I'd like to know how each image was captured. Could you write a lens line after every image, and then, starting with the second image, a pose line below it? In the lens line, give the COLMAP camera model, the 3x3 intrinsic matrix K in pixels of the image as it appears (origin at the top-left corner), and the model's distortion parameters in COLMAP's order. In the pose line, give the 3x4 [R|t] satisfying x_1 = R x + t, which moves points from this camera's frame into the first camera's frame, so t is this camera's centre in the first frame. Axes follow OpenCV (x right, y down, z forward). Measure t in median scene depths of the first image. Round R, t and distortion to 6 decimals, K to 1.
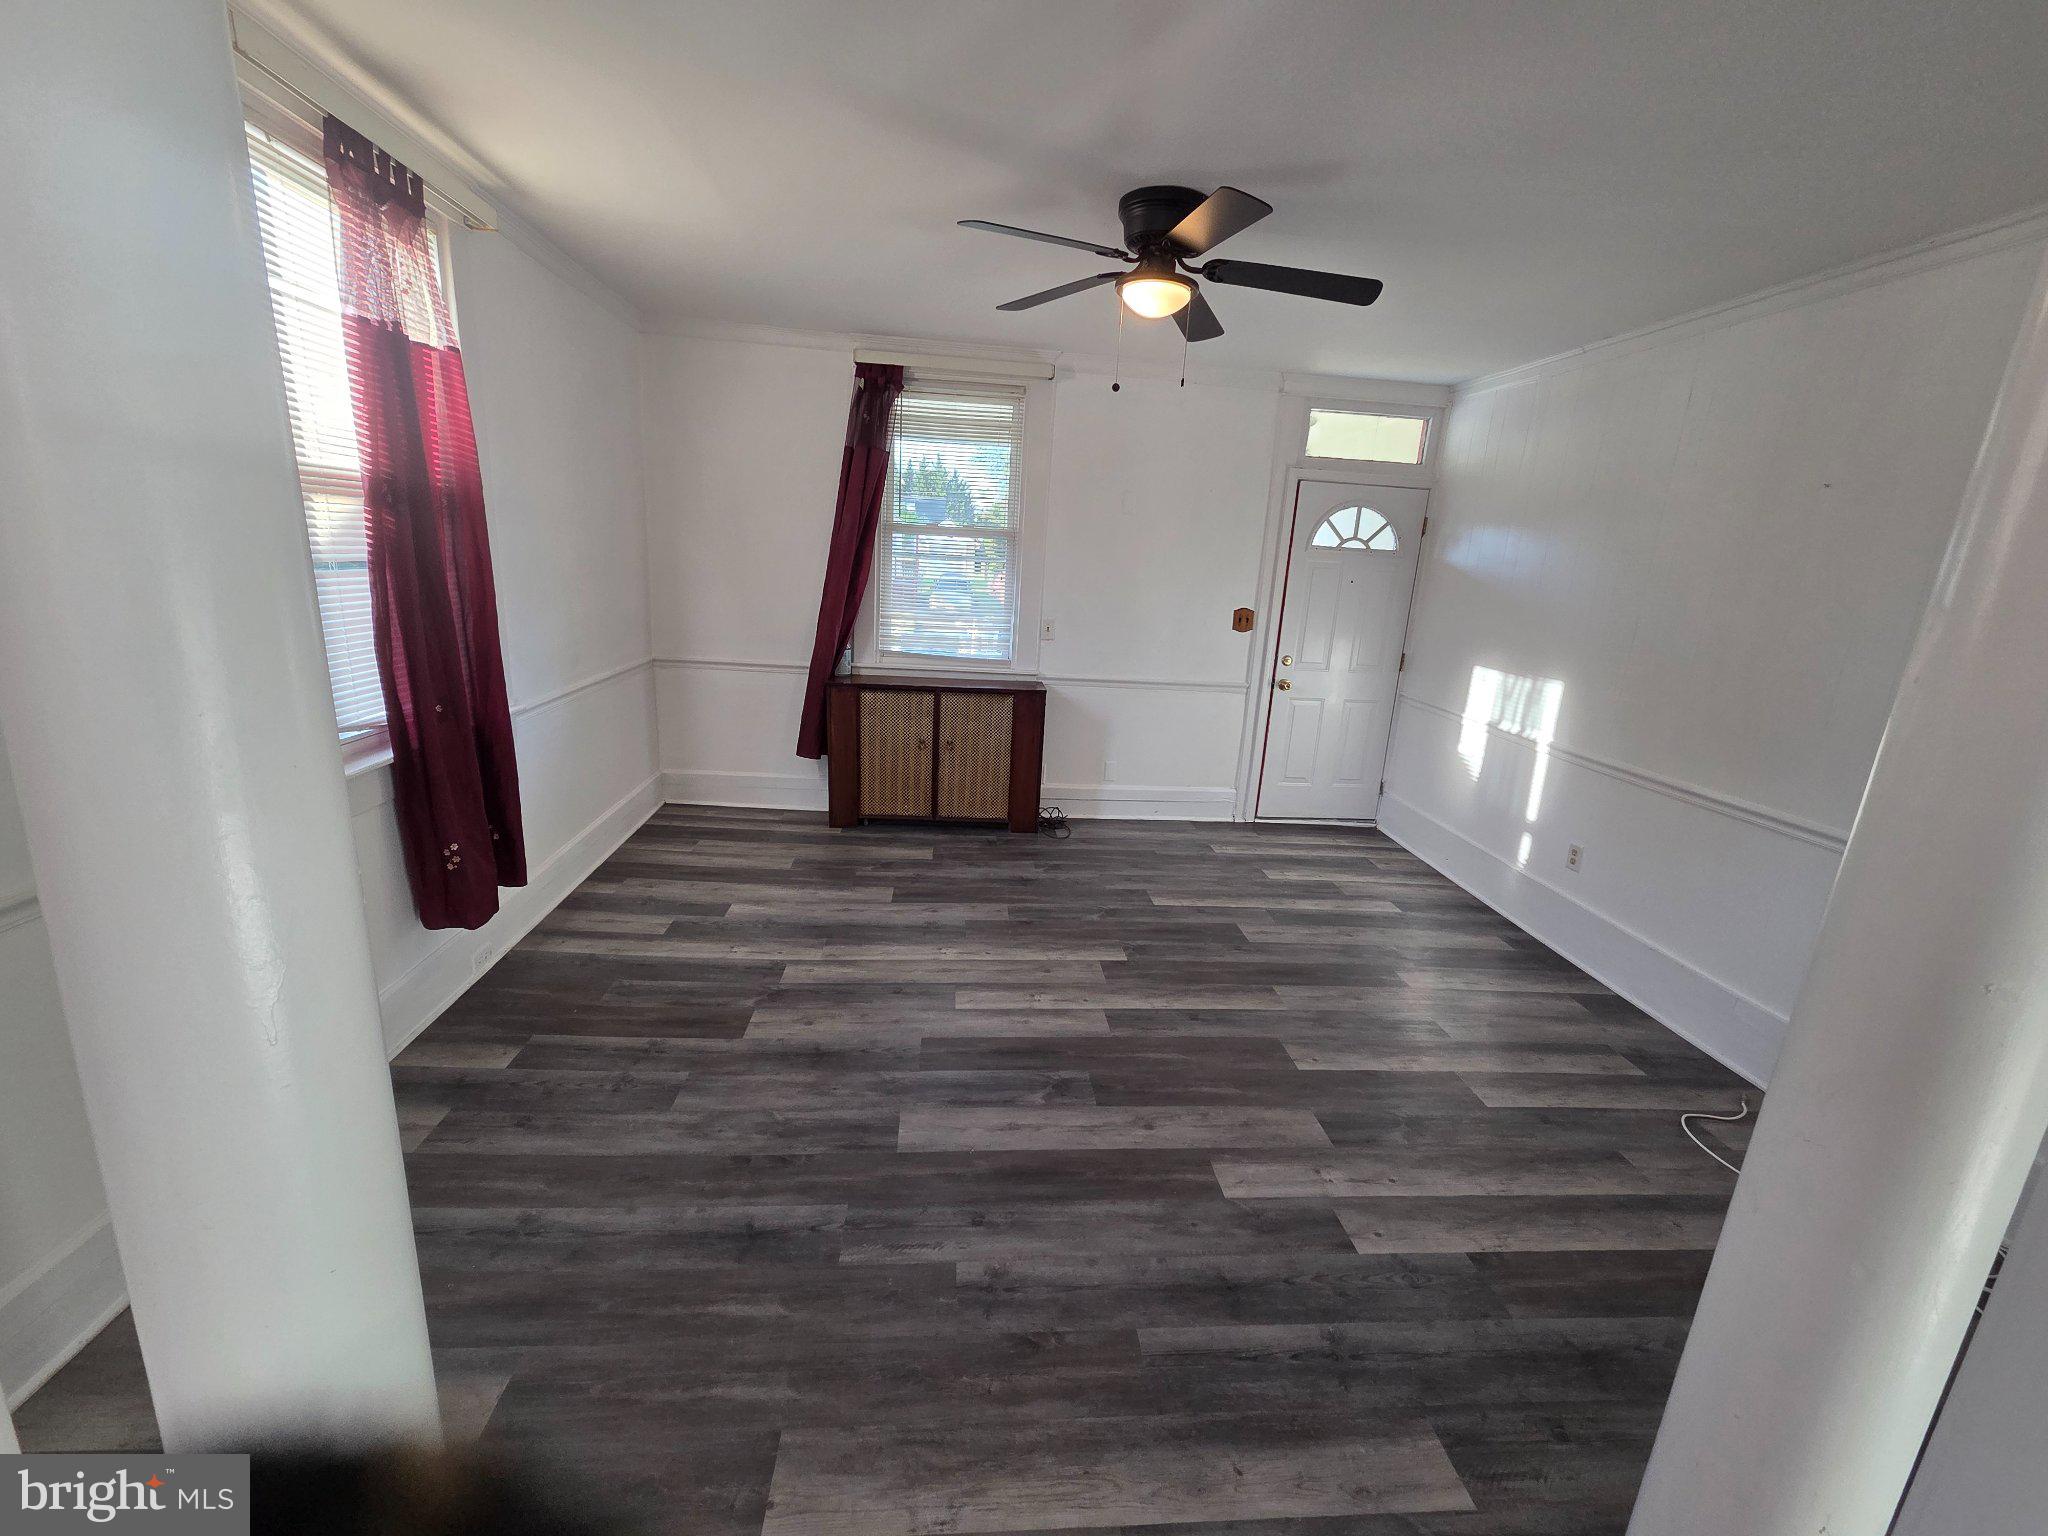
lens RADIAL K [[832.3, 0, 1020.7], [0, 832.3, 763.4], [0, 0, 1]] dist [0.002839, 0.000208]
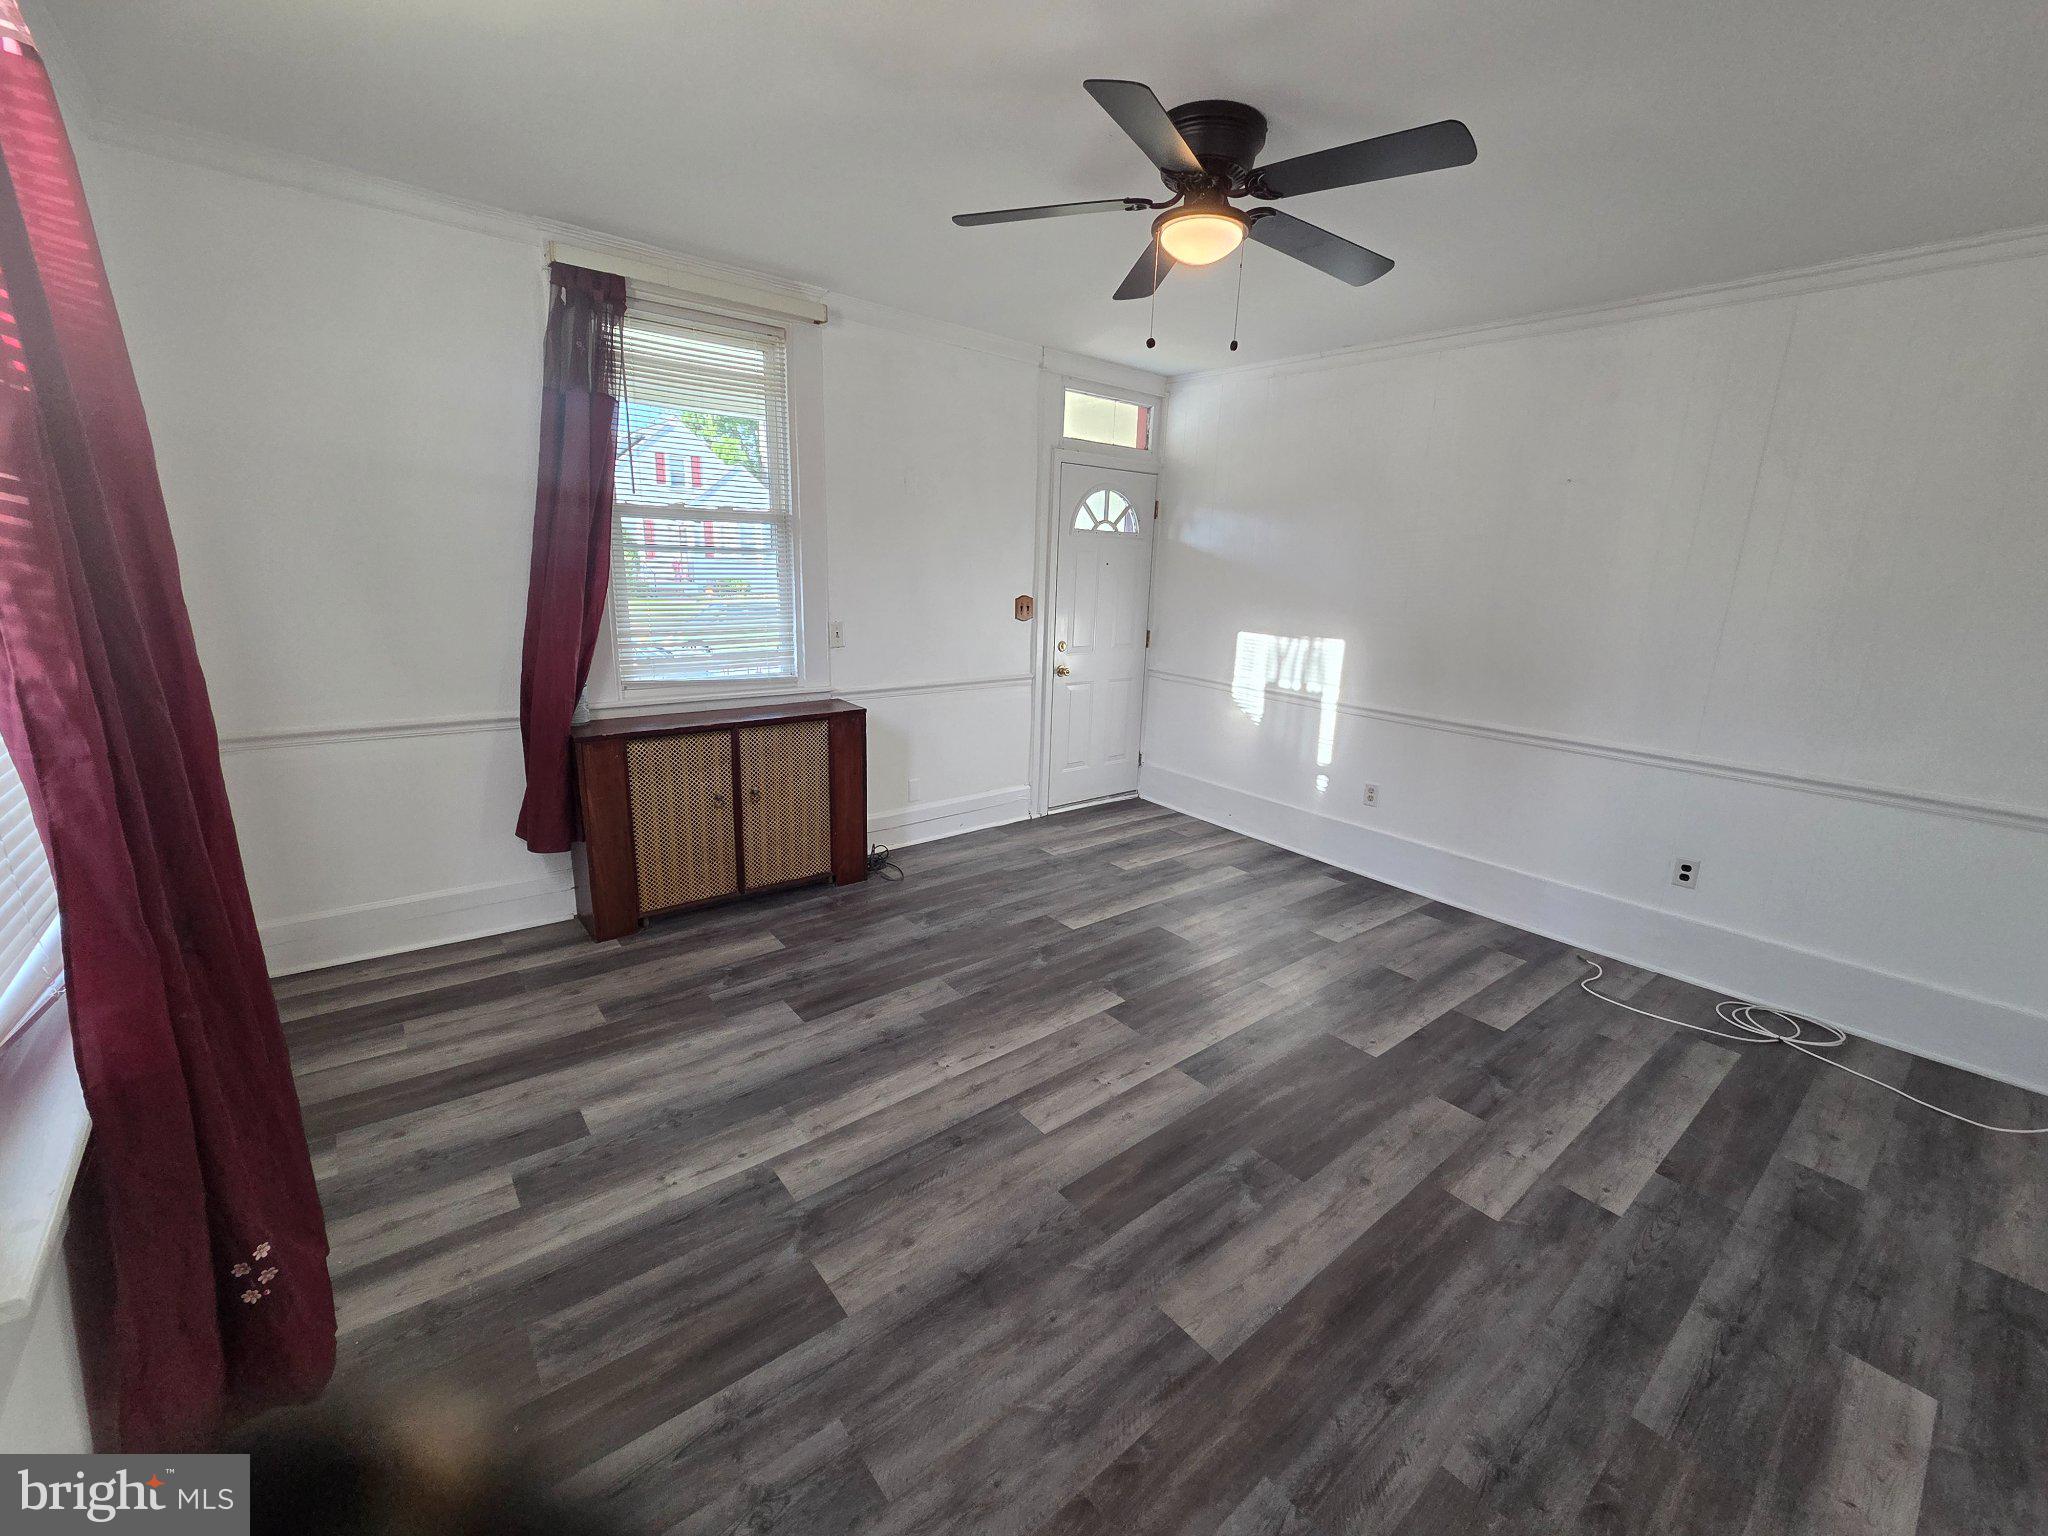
lens RADIAL K [[836.9, 0, 1021.4], [0, 836.9, 762.0], [0, 0, 1]] dist [0.002481, 0.000137]
pose [[0.825847, -0.160431, 0.540591, -0.395339], [0.149581, 0.986657, 0.064298, -0.087129], [-0.543693, 0.027762, 0.838825, 0.295001]]
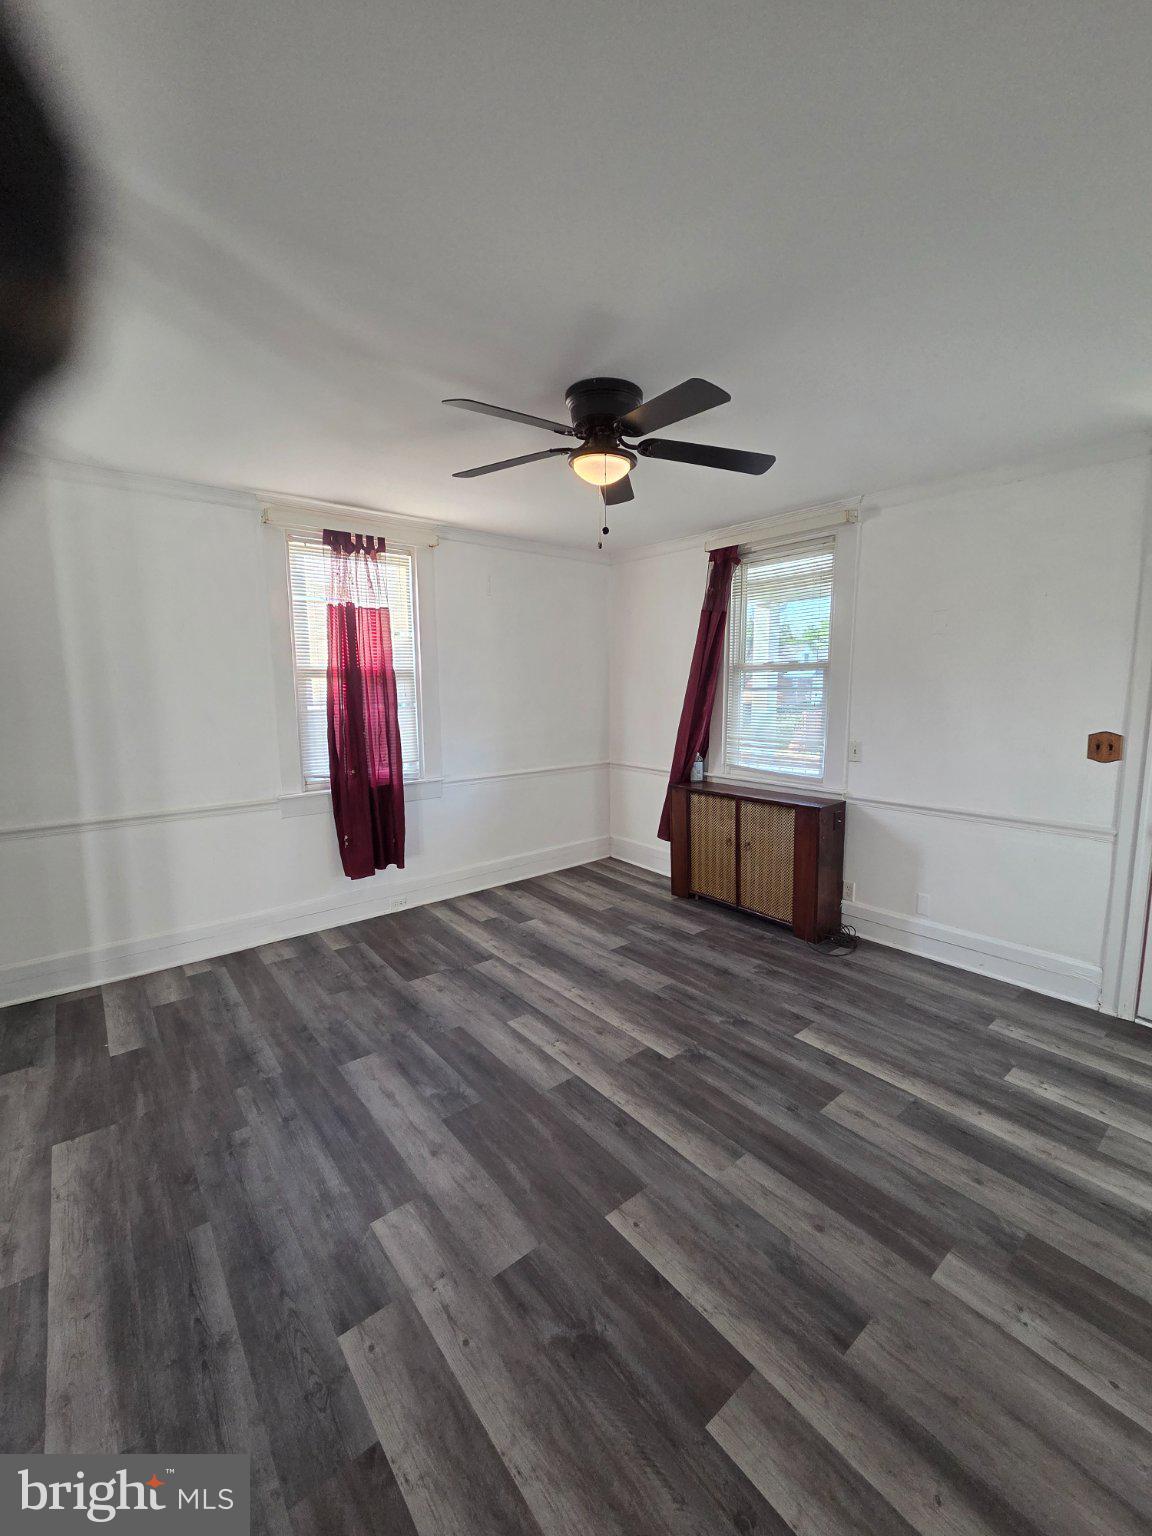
lens RADIAL K [[627.7, 0, 583.4], [0, 627.7, 765.3], [0, 0, 1]] dist [0.002481, 0.000137]
pose [[0.567434, 0.046508, -0.822104, 0.675356], [-0.163939, 0.984797, -0.057443, -0.060221], [0.806934, 0.167370, 0.566432, 0.396992]]
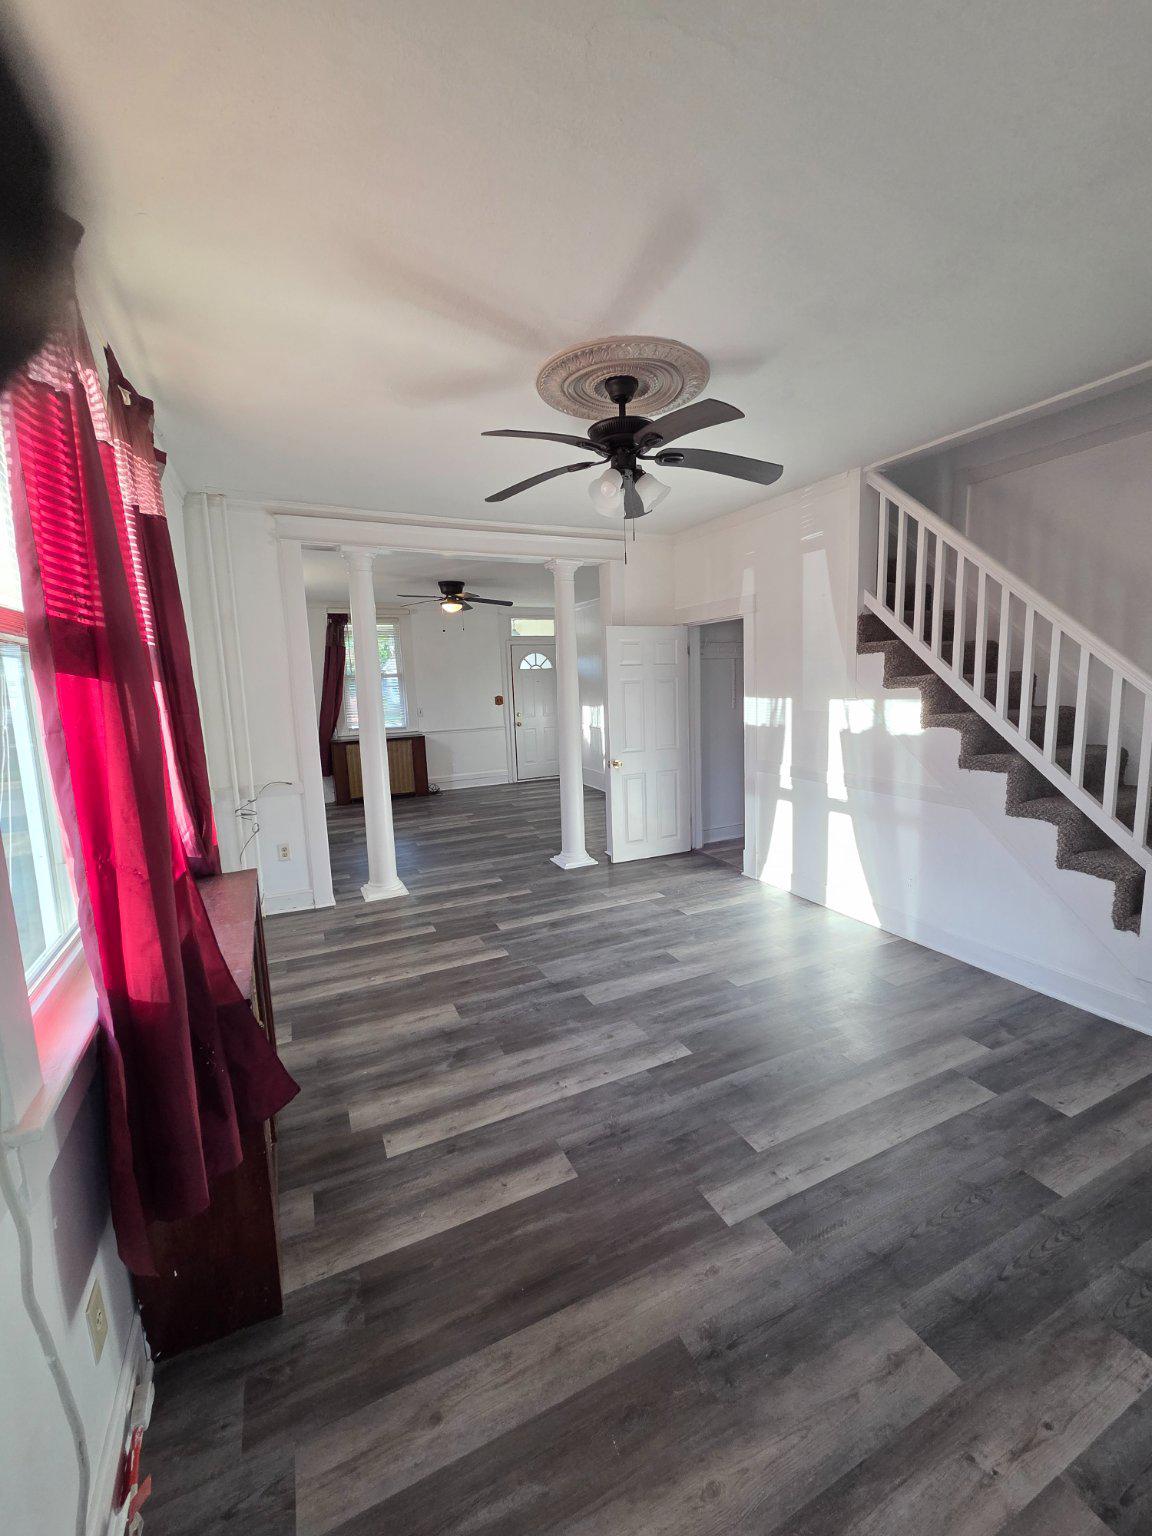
lens RADIAL K [[624.7, 0, 577.6], [0, 624.7, 763.4], [0, 0, 1]] dist [0.003405, -0.000713]
pose [[0.933138, -0.134883, 0.333256, -0.231417], [0.170580, 0.982079, -0.080145, 0.290182], [-0.316473, 0.131633, 0.939424, -1.153753]]
